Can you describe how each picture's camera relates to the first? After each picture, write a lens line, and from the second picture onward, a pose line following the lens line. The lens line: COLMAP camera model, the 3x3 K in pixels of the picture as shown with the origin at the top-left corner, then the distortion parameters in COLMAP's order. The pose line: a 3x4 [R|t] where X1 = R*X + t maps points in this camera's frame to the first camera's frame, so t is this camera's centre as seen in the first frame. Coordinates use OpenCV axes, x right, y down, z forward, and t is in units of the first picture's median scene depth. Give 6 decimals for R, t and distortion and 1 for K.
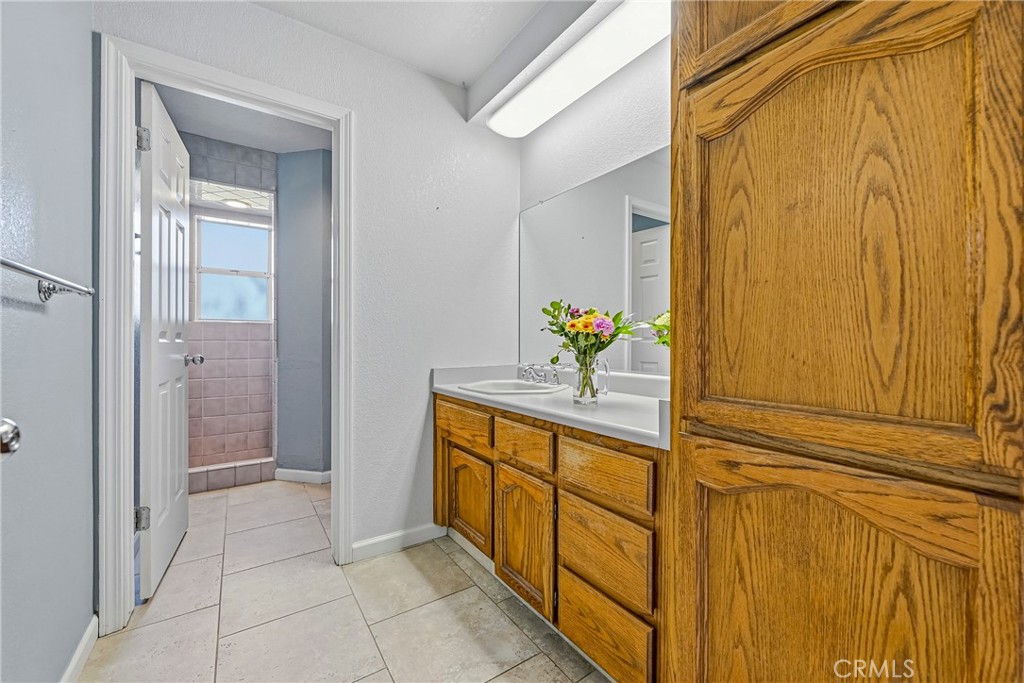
lens RADIAL K [[407.7, 0, 511.7], [0, 407.7, 341.1], [0, 0, 1]] dist [0.000681, -0.000480]
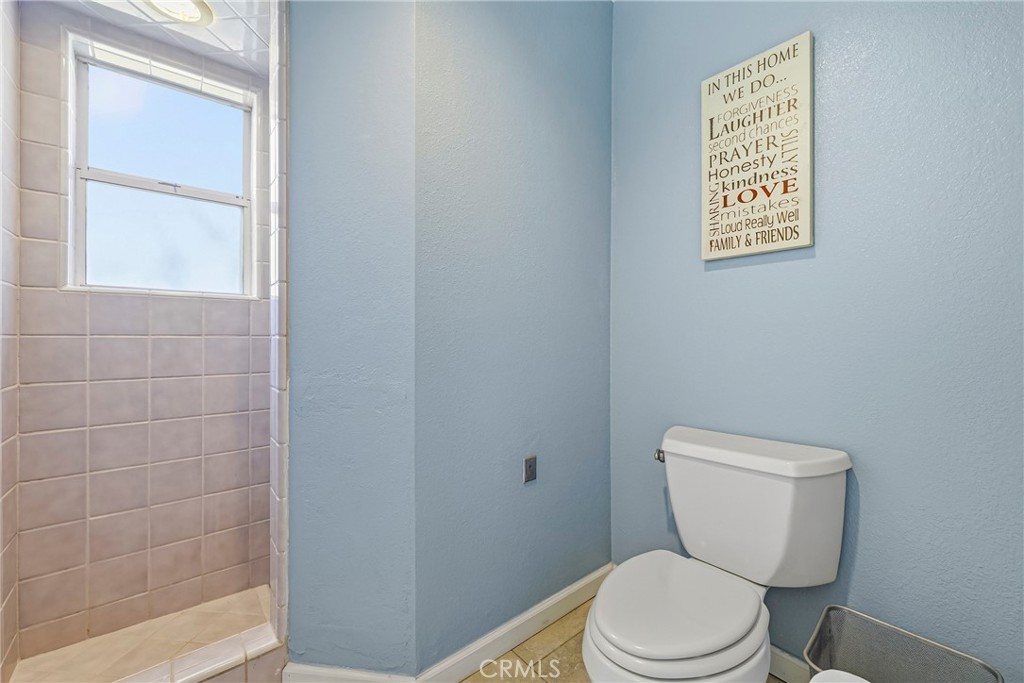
lens RADIAL K [[407.7, 0, 512.0], [0, 407.7, 338.6], [0, 0, 1]] dist [0.000681, -0.000480]
pose [[0.994499, 0.002611, 0.104714, -0.355423], [-0.002857, 0.999994, 0.002198, 0.000258], [-0.104708, -0.002486, 0.994500, 0.519135]]
